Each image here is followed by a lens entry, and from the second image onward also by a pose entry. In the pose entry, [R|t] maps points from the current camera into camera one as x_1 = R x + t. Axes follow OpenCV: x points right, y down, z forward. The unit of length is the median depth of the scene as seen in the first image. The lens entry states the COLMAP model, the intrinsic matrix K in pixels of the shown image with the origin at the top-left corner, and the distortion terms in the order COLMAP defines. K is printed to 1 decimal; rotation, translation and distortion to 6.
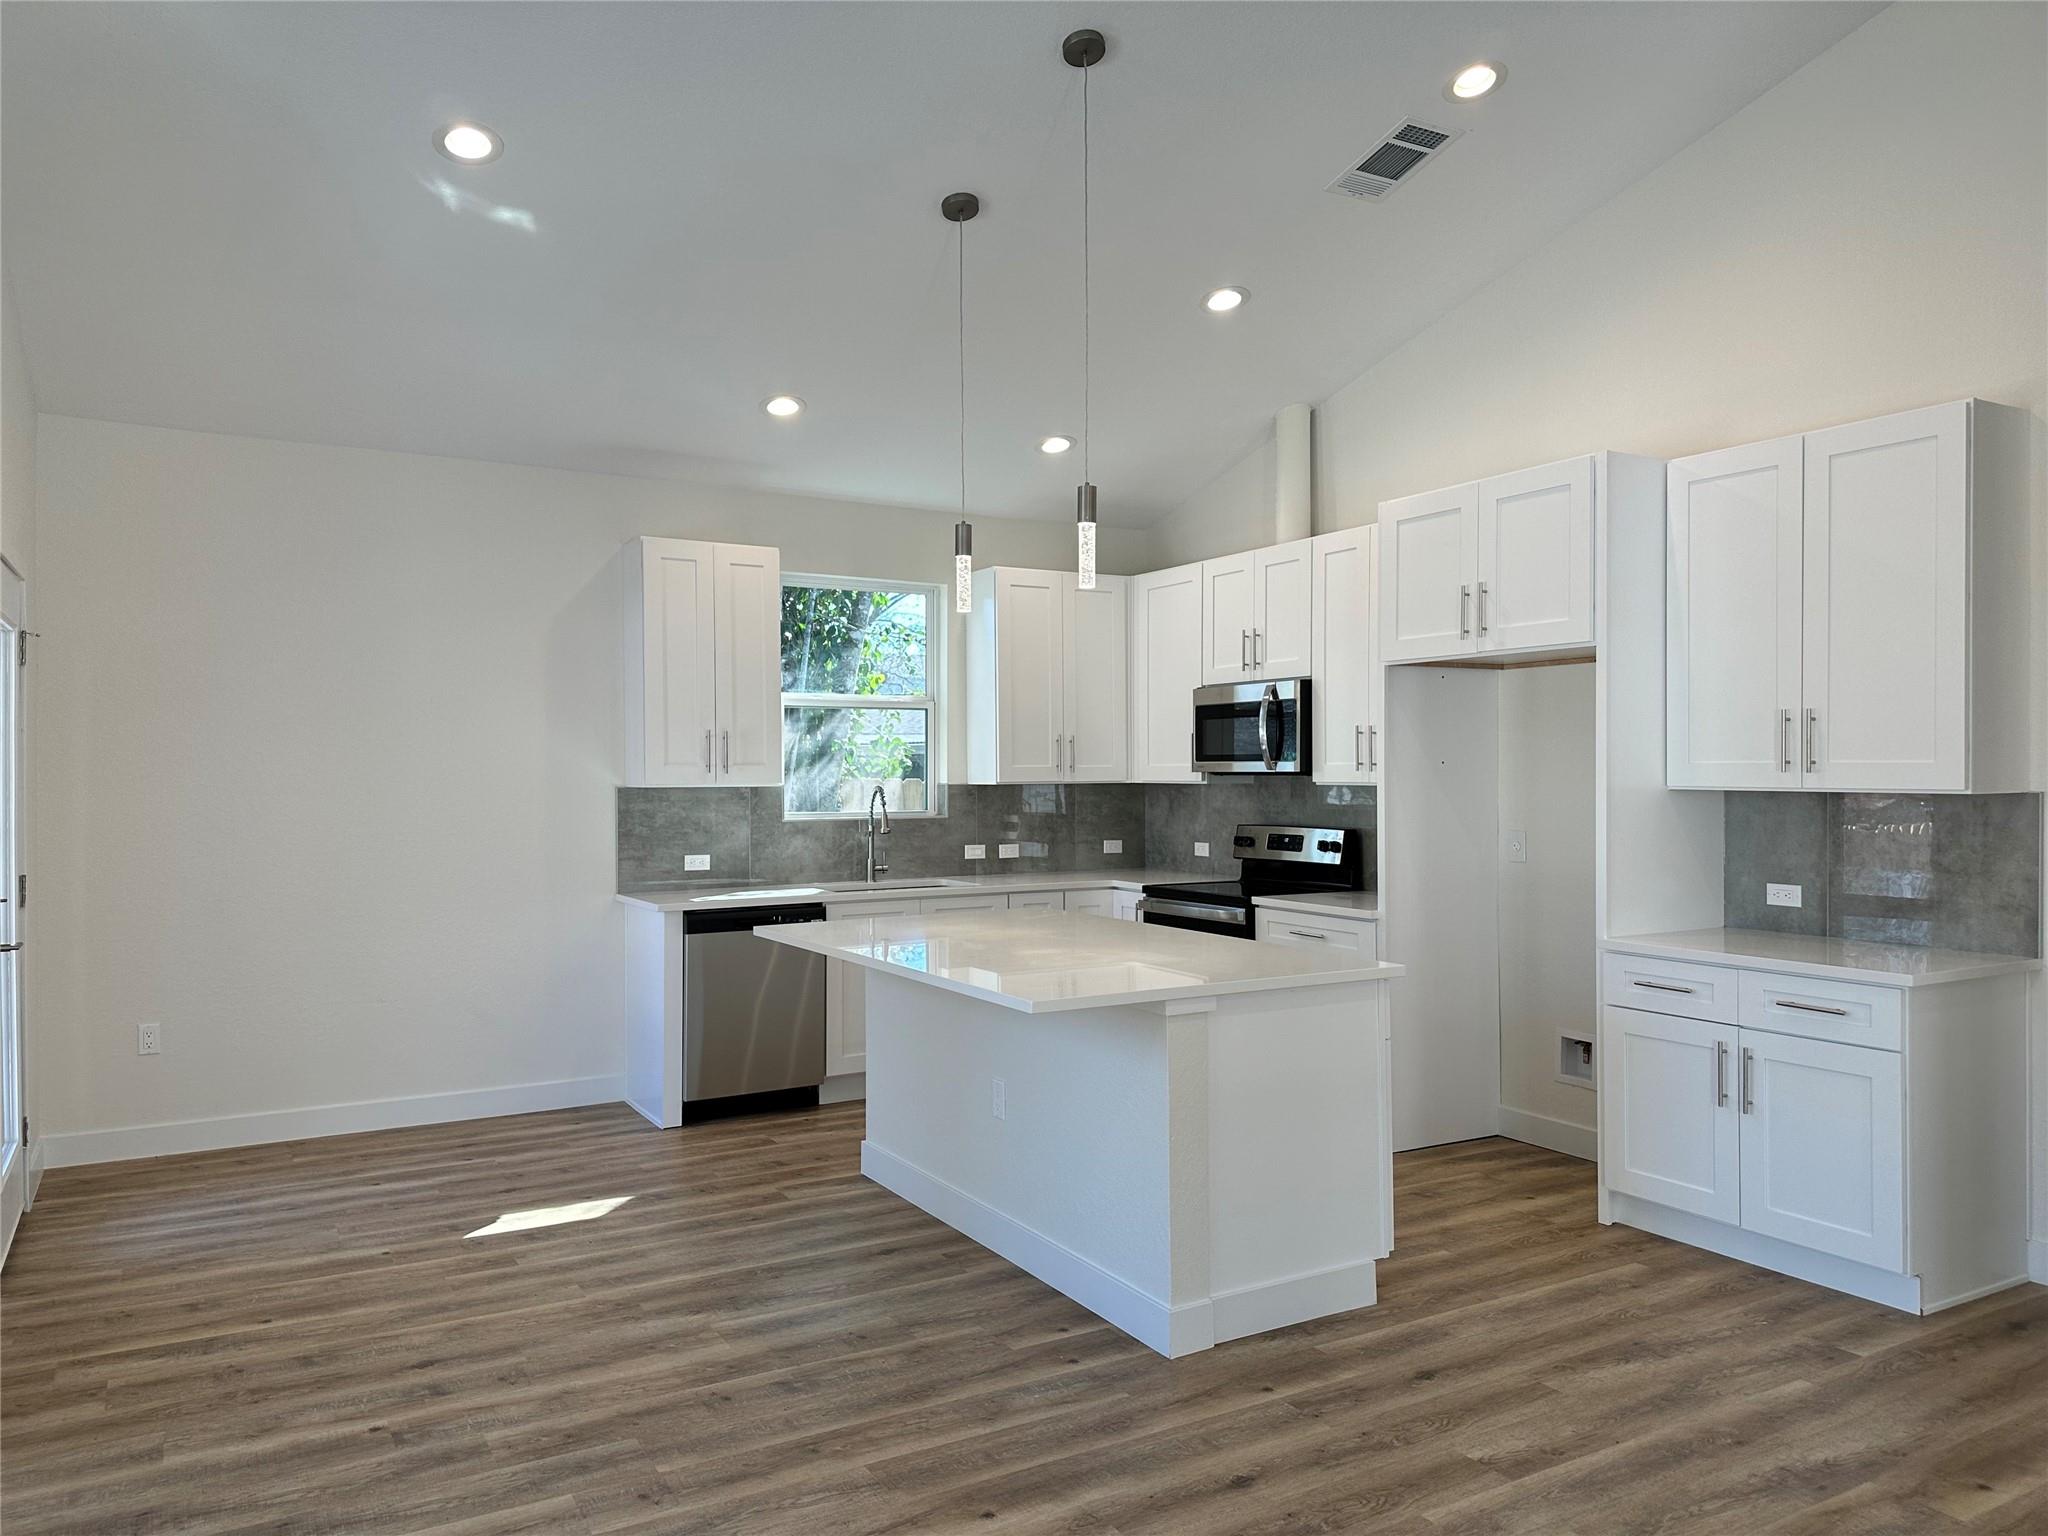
lens RADIAL K [[1445.2, 0, 1026.1], [0, 1445.2, 763.6], [0, 0, 1]] dist [0.035062, -0.055425]
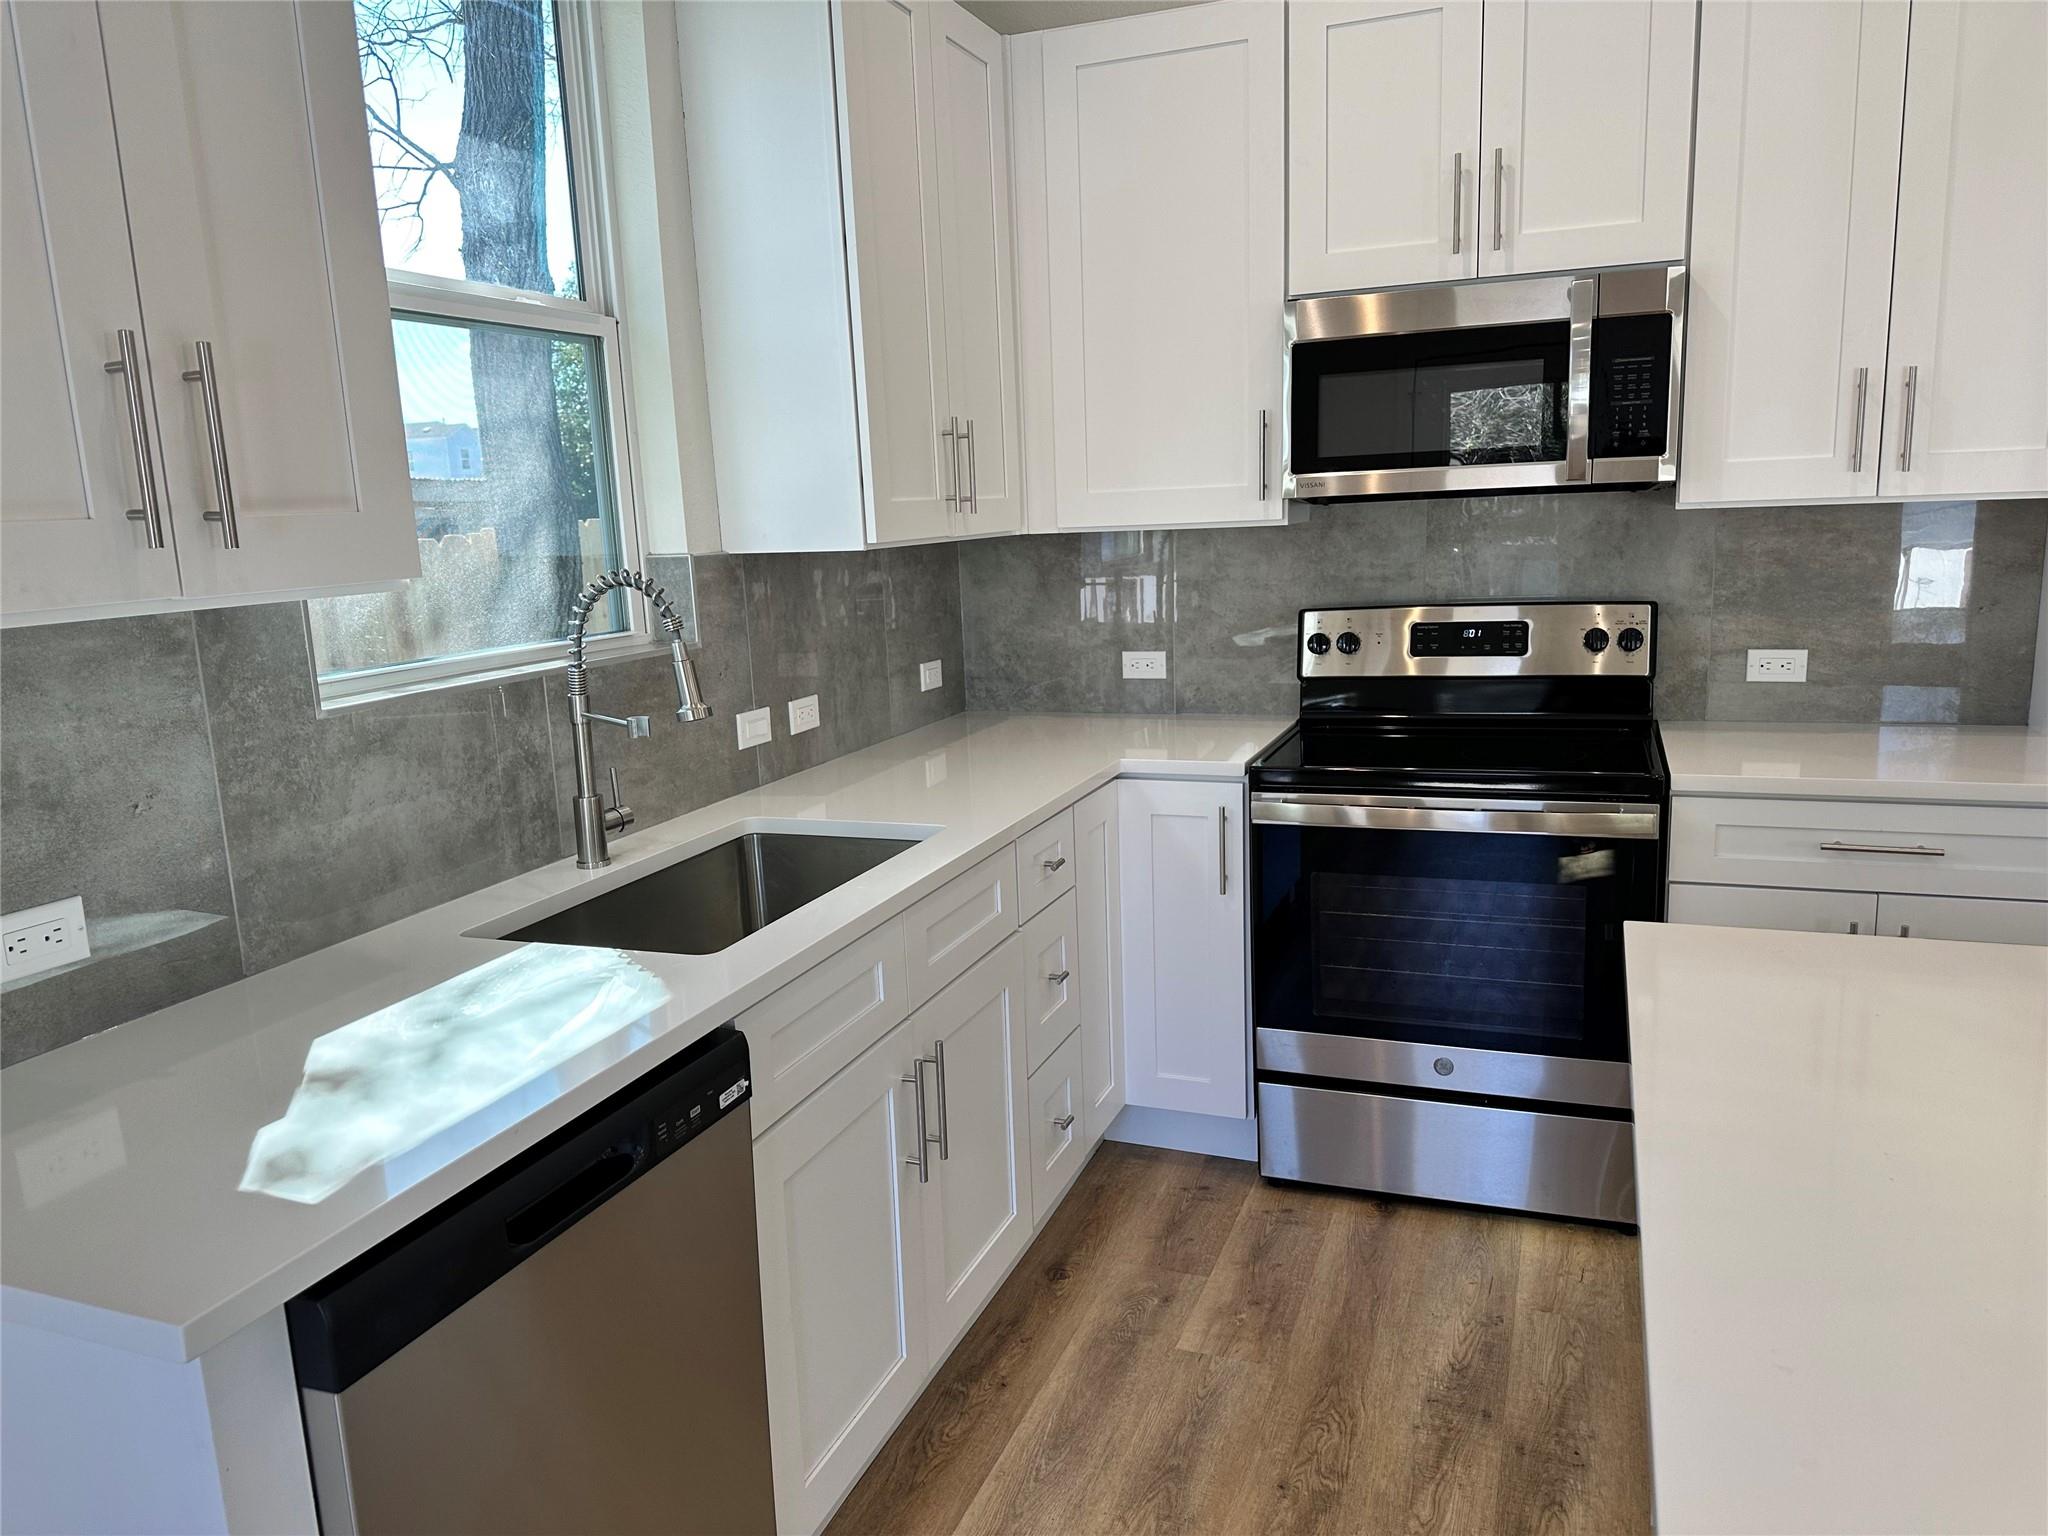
lens RADIAL K [[1445.2, 0, 1018.0], [0, 1445.2, 780.2], [0, 0, 1]] dist [0.035062, -0.055425]
pose [[0.790337, -0.144123, 0.595480, -0.229188], [0.037623, 0.981521, 0.187622, 0.004390], [-0.611516, -0.125881, 0.781154, 0.694784]]
